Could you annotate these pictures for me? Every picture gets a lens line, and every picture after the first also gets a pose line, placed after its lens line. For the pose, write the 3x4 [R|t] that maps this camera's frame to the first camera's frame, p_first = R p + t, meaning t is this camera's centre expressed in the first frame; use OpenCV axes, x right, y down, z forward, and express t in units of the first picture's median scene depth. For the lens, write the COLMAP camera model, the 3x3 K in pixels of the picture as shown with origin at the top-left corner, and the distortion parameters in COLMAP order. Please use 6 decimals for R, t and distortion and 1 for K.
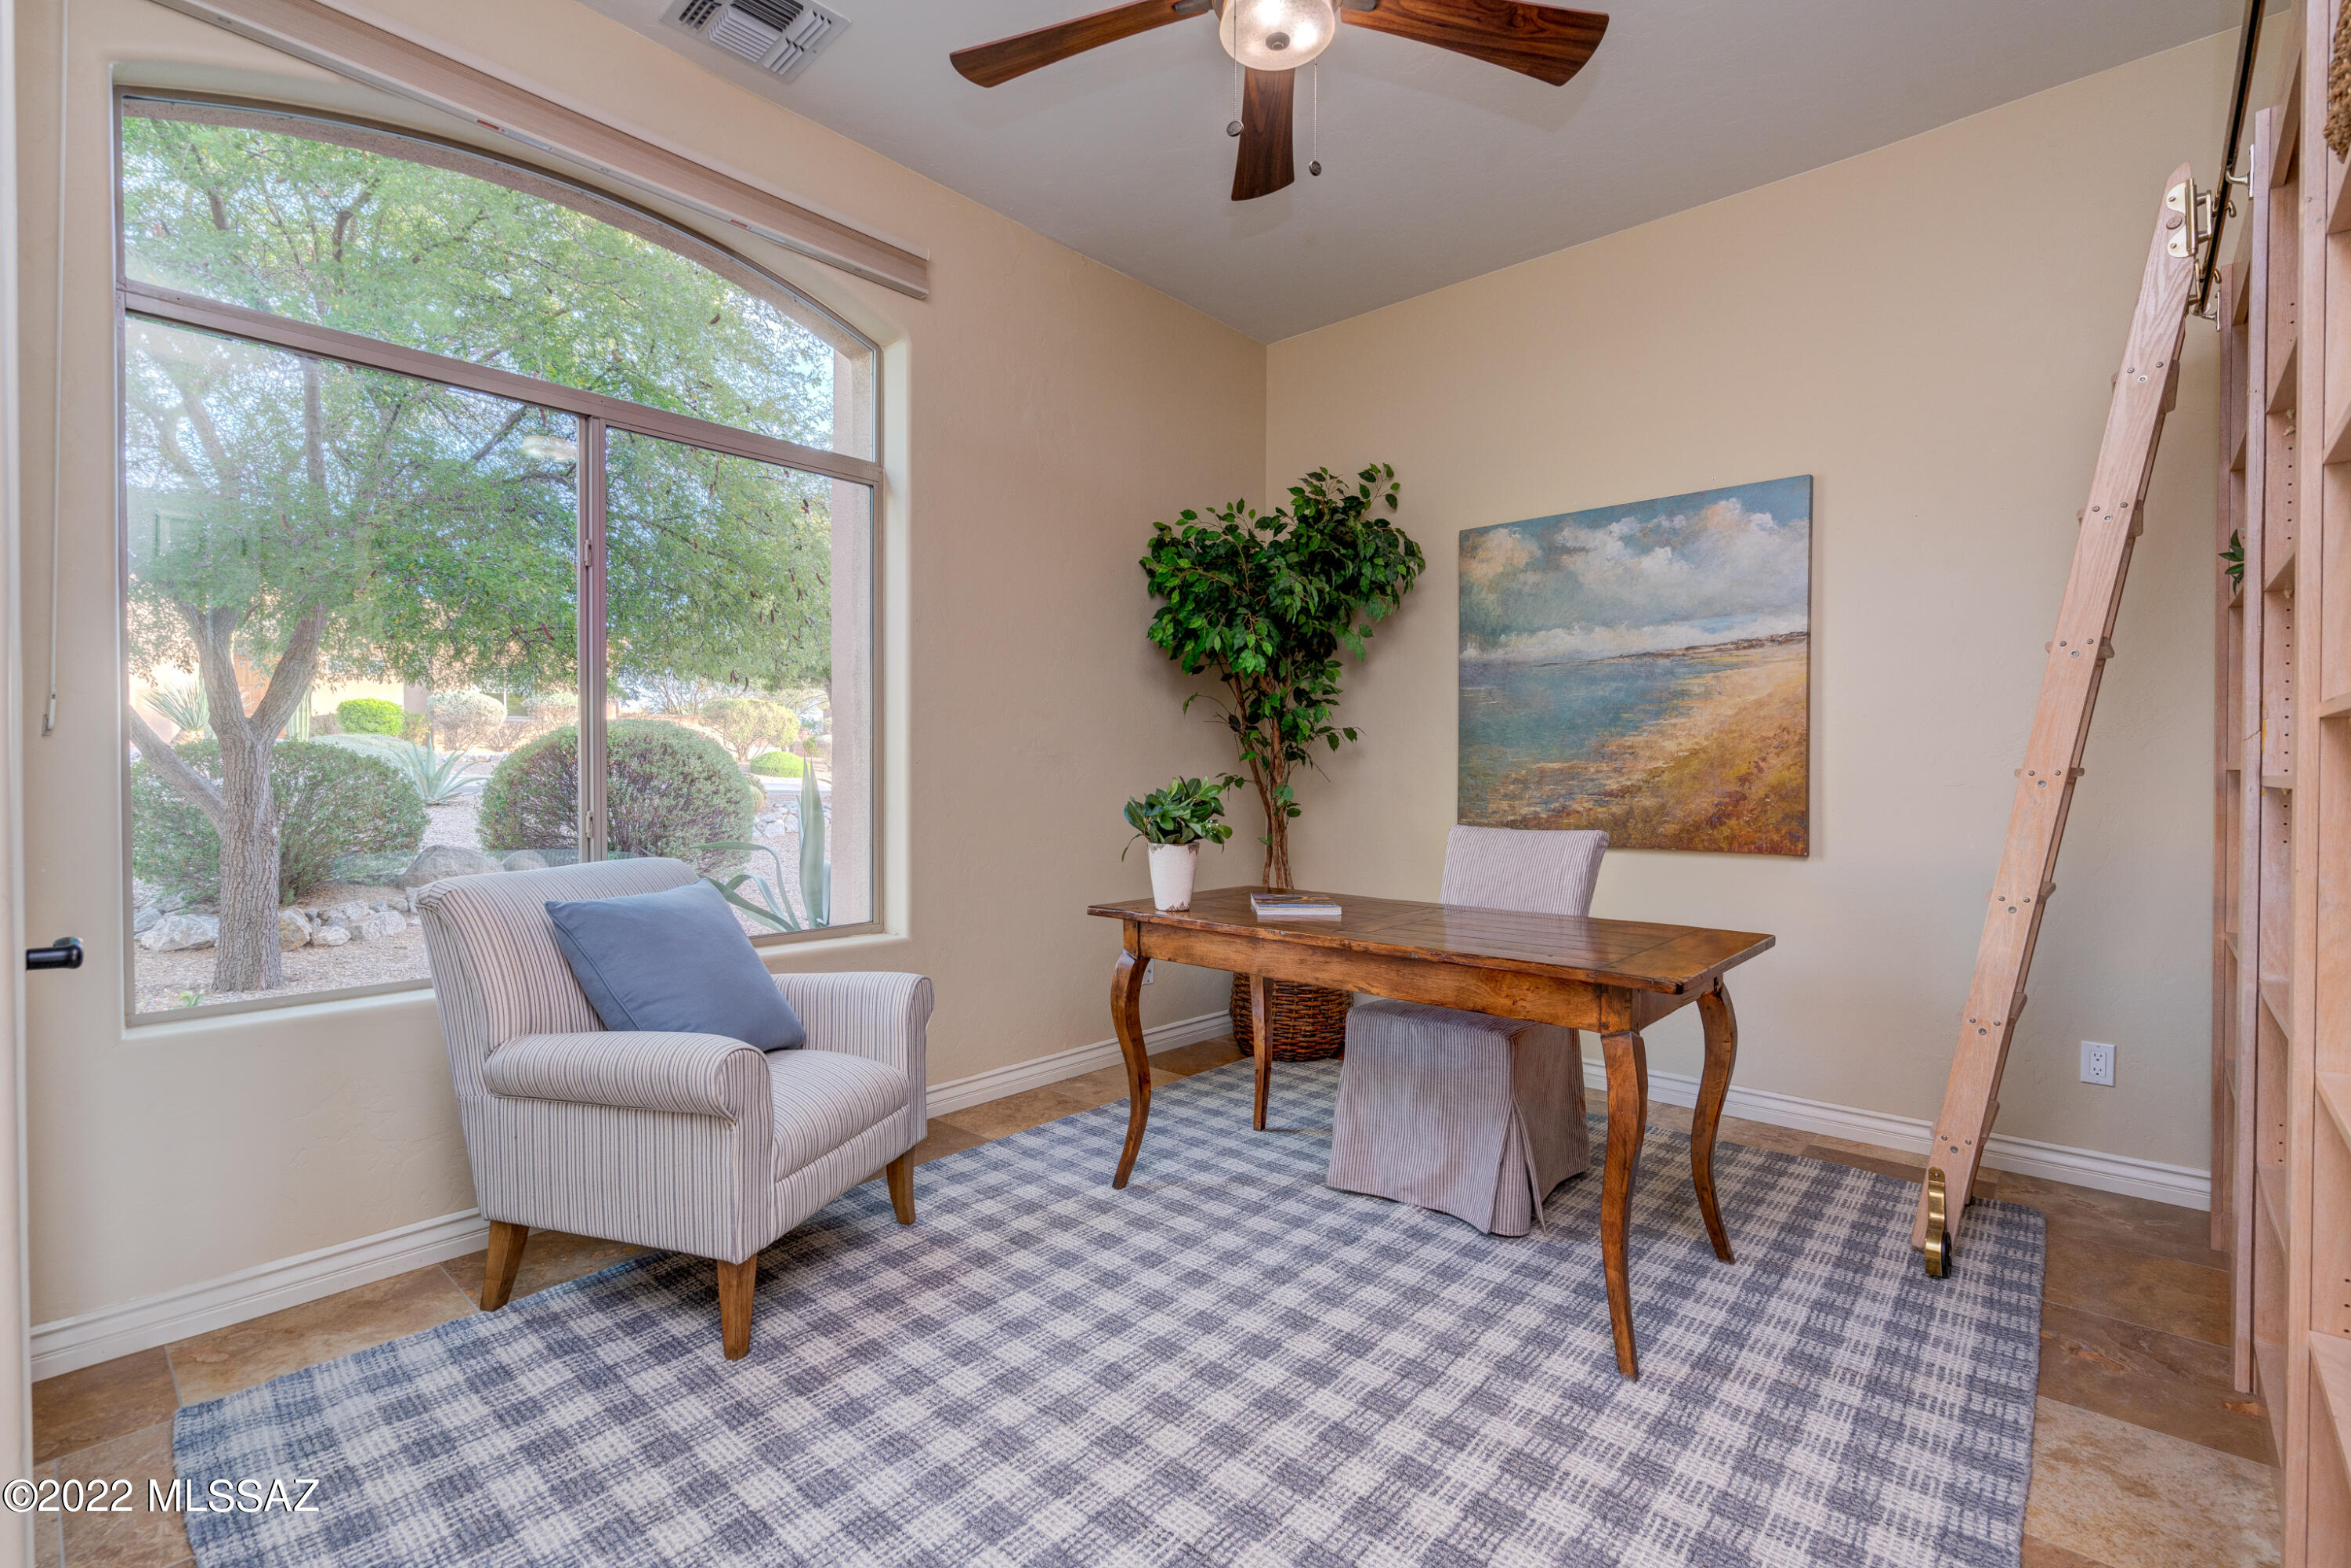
lens RADIAL K [[1065.3, 0, 1173.0], [0, 1065.3, 785.7], [0, 0, 1]] dist [-0.011902, 0.002495]
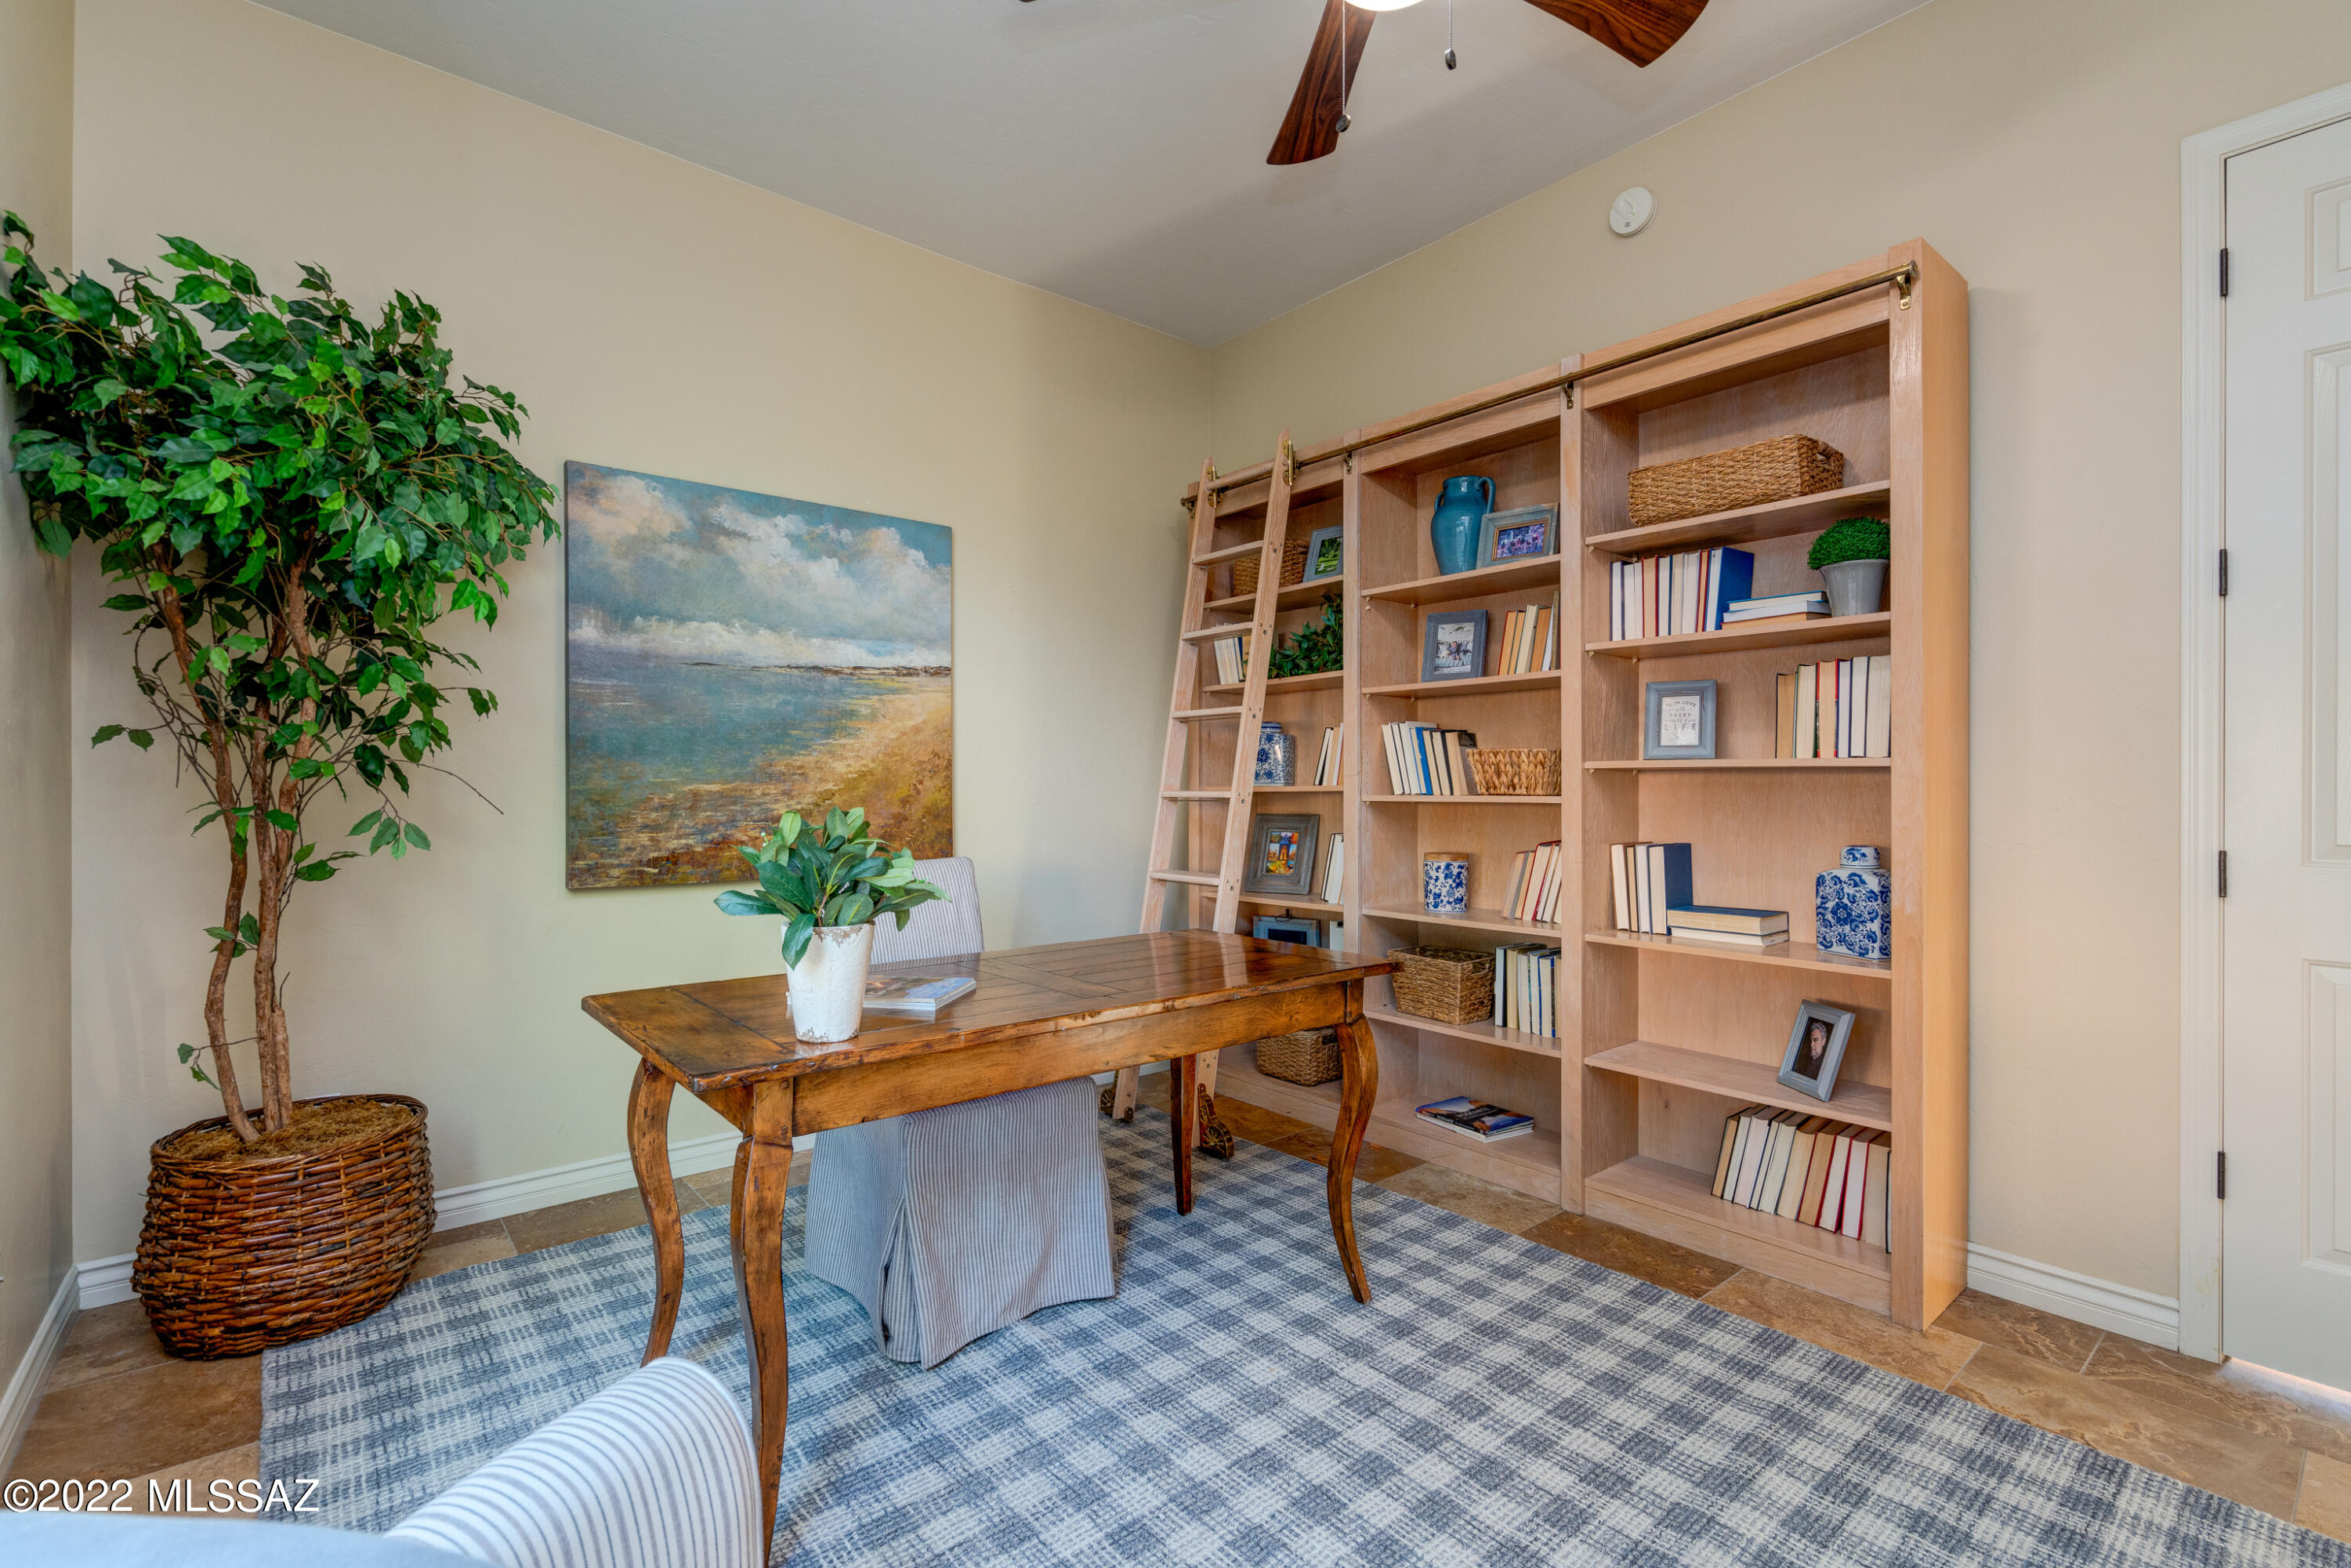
lens RADIAL K [[1065.3, 0, 1120.3], [0, 1065.3, 791.8], [0, 0, 1]] dist [-0.011902, 0.002495]
pose [[0.143593, -0.006328, 0.989617, -0.444985], [0.013692, 0.999897, 0.004407, -0.016040], [-0.989542, 0.012917, 0.143664, 0.612378]]
